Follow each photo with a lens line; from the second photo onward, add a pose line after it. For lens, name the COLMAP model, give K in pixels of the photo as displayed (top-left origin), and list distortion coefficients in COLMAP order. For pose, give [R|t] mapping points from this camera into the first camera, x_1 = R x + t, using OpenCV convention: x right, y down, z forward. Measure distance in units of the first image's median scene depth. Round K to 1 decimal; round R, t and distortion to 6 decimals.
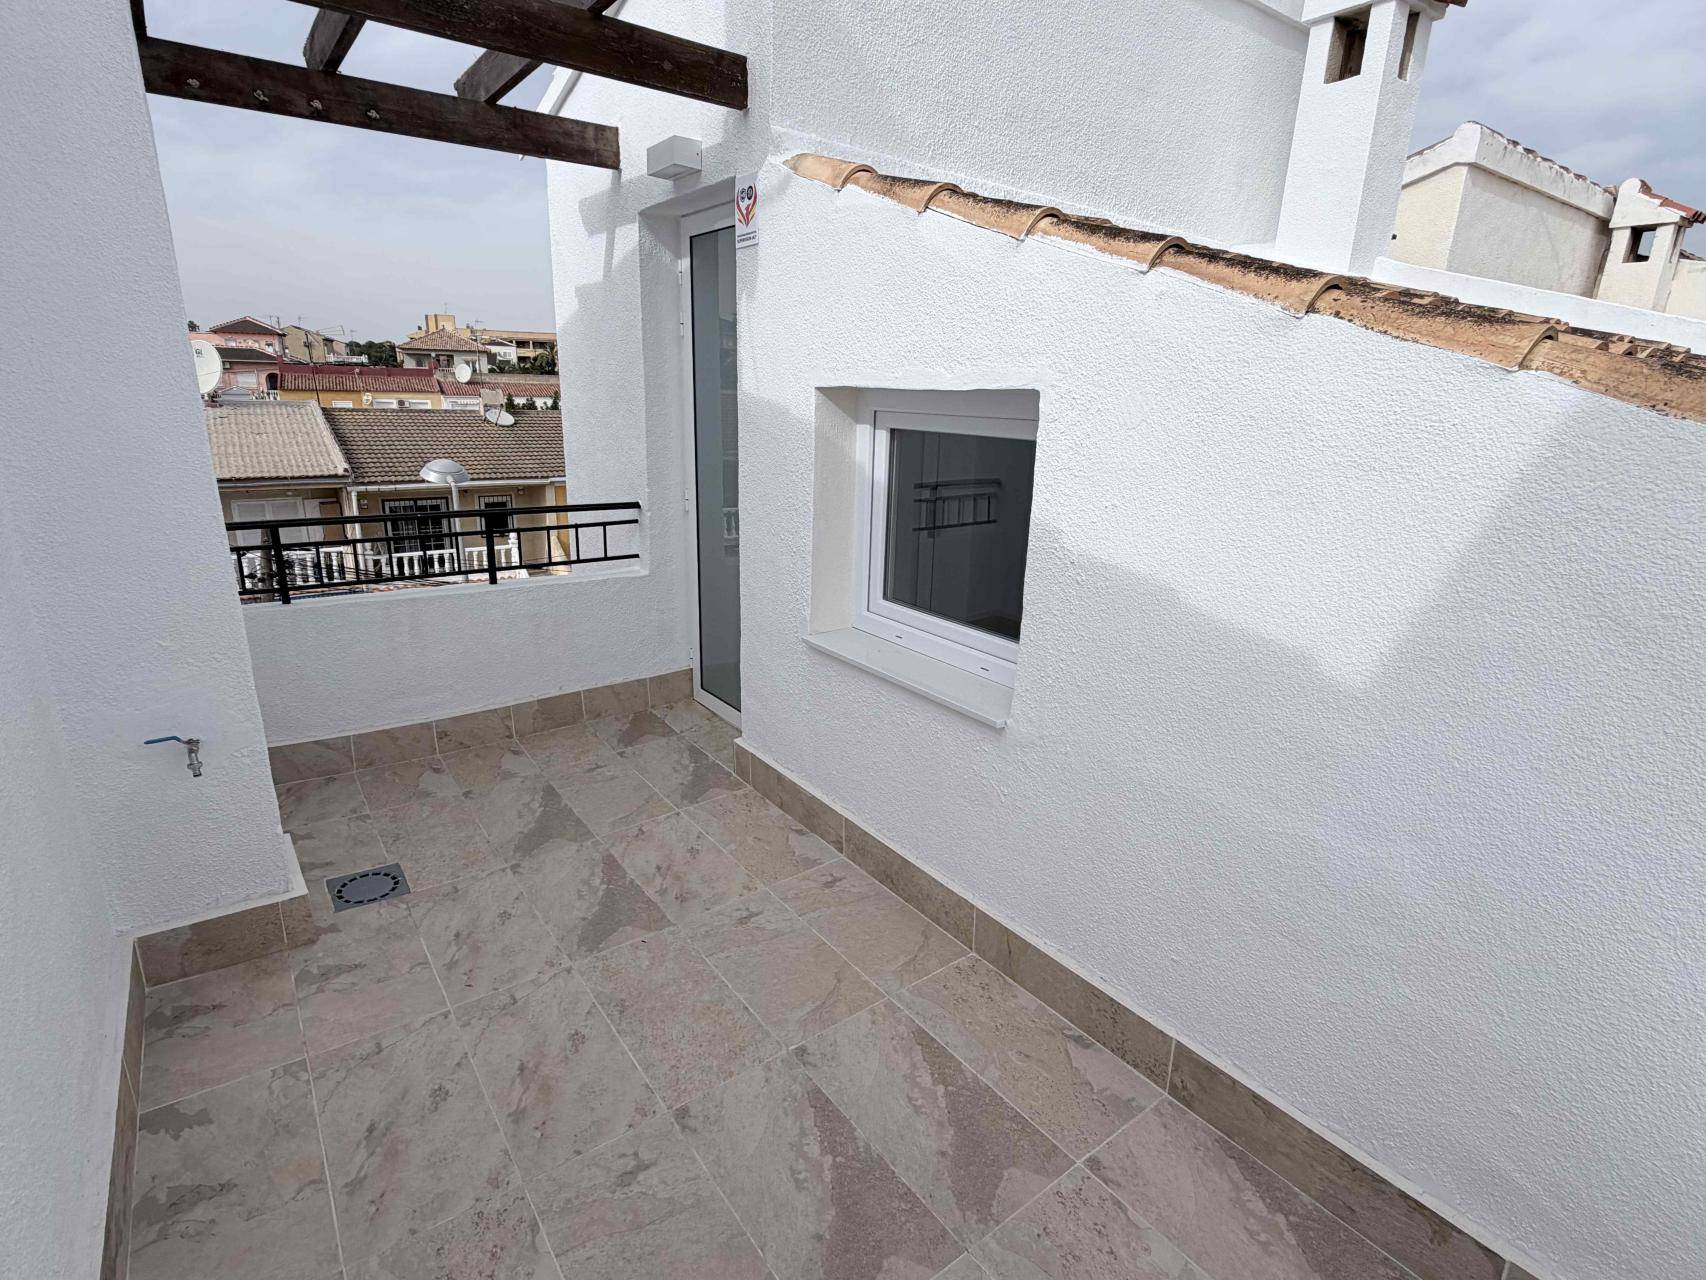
lens RADIAL K [[859.3, 0, 853.0], [0, 859.3, 640.0], [0, 0, 1]] dist [-0.001282, 0.000249]
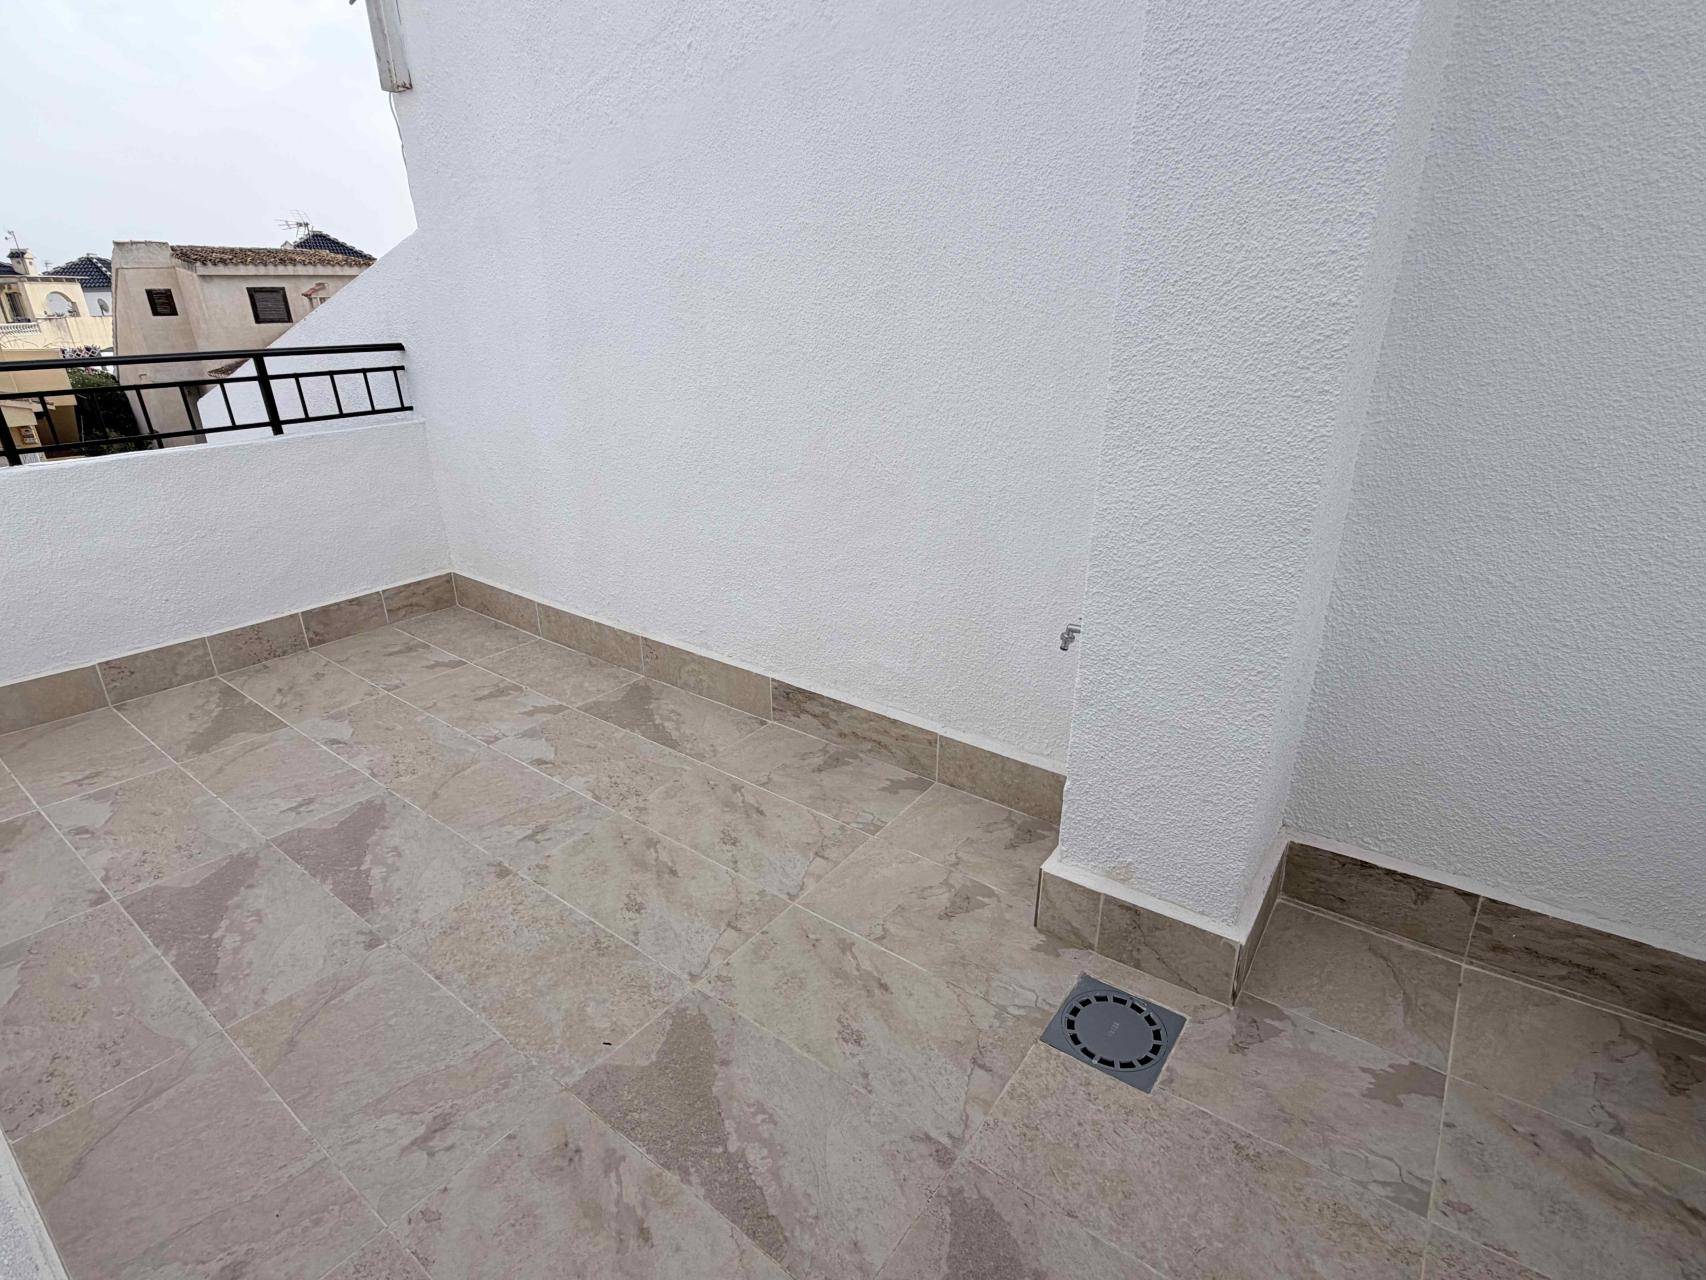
lens RADIAL K [[859.3, 0, 853.0], [0, 859.3, 640.0], [0, 0, 1]] dist [-0.001282, 0.000249]
pose [[-0.957493, 0.090201, -0.273992, -0.293142], [-0.097236, 0.793332, 0.600974, -0.325553], [0.271575, 0.602071, -0.750838, 1.465617]]
